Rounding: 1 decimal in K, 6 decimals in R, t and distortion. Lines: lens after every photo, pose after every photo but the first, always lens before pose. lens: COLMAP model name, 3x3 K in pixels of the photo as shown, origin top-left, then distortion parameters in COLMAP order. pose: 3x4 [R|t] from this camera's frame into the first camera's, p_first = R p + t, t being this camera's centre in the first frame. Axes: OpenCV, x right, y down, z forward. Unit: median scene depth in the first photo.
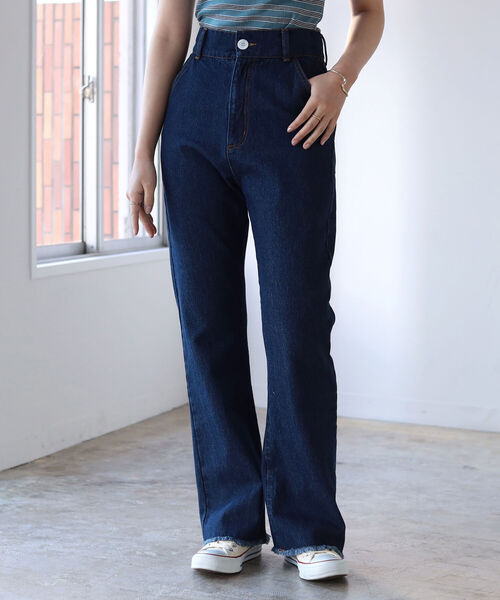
lens RADIAL K [[1663.8, 0, 250.0], [0, 1663.8, 300.0], [0, 0, 1]] dist [-0.109108, -0.538525]
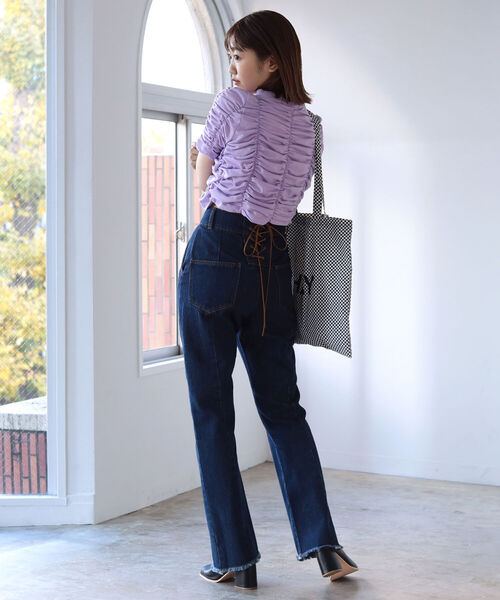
lens RADIAL K [[1548.2, 0, 292.2], [0, 1548.2, 299.0], [0, 0, 1]] dist [-0.108421, -0.207630]
pose [[0.999357, -0.010393, -0.034329, 0.037308], [0.009117, 0.999270, -0.037106, -0.026532], [0.034689, 0.036770, 0.998722, -0.260791]]
